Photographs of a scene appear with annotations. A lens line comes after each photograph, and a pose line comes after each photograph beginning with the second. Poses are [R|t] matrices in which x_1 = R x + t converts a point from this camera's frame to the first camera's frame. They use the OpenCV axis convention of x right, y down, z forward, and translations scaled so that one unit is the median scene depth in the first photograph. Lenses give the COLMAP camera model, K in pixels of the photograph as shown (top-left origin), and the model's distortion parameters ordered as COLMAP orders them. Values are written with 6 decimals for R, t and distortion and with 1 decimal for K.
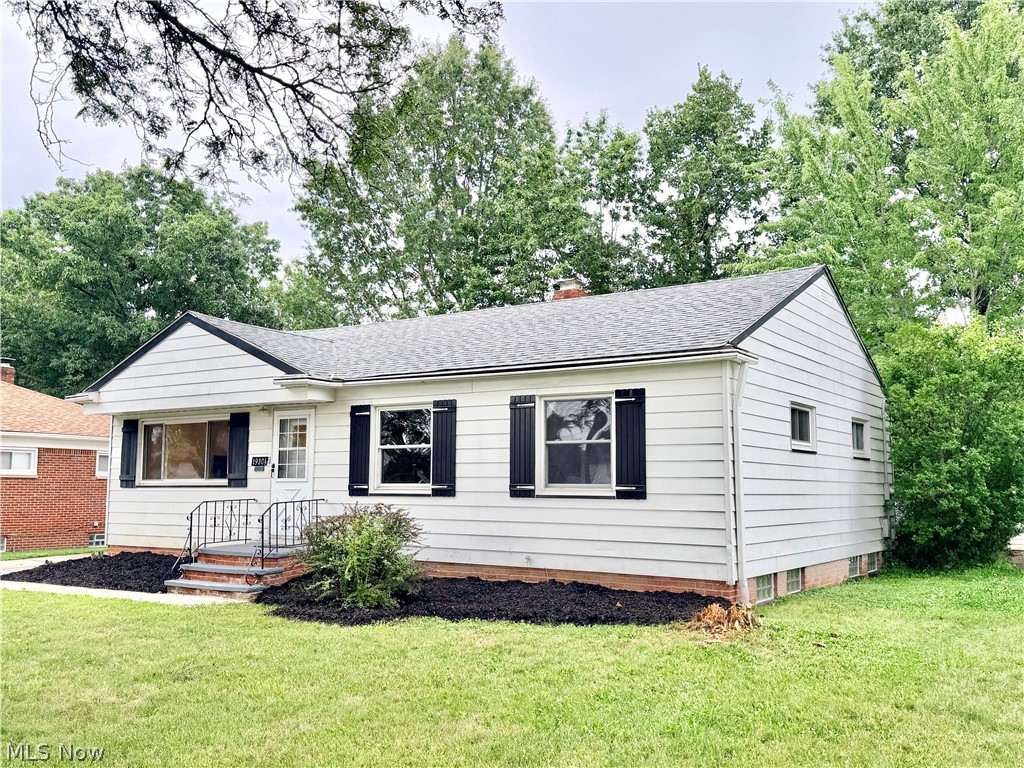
lens RADIAL K [[977.3, 0, 511.4], [0, 977.3, 377.1], [0, 0, 1]] dist [0.088854, 0.000000]
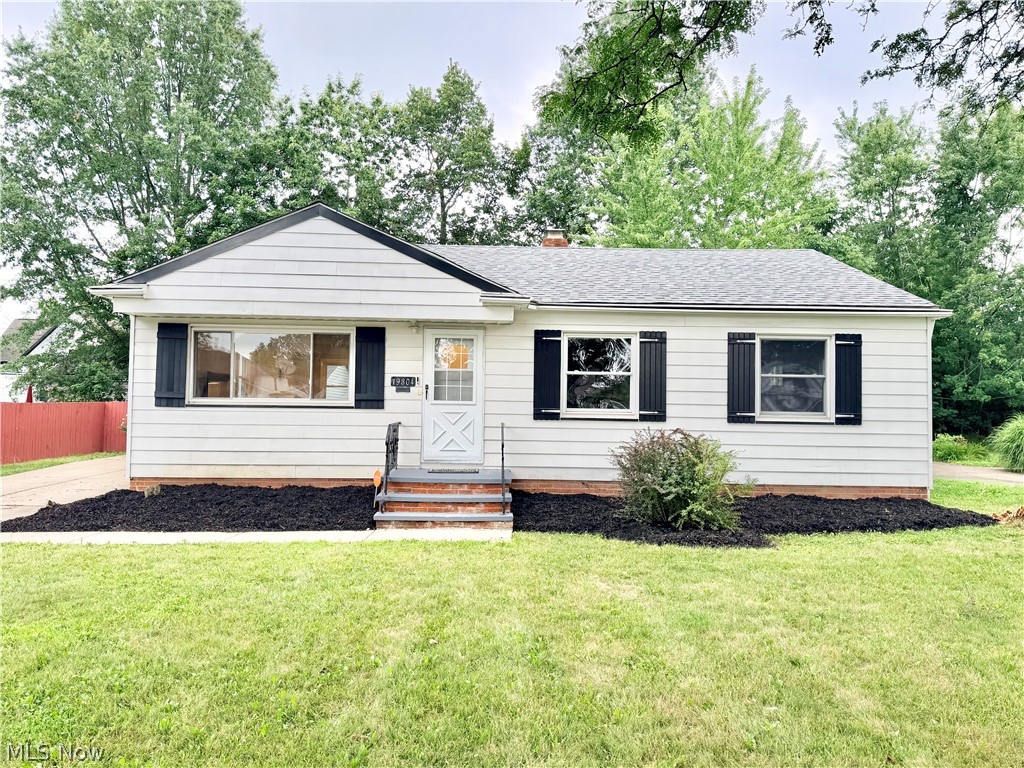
lens RADIAL K [[734.4, 0, 511.6], [0, 734.4, 395.3], [0, 0, 1]] dist [0.077367, -0.001619]
pose [[0.813297, 0.019755, 0.581514, -0.626130], [-0.076588, 0.994362, 0.073335, 0.043326], [-0.576787, -0.104180, 0.810225, 0.411847]]
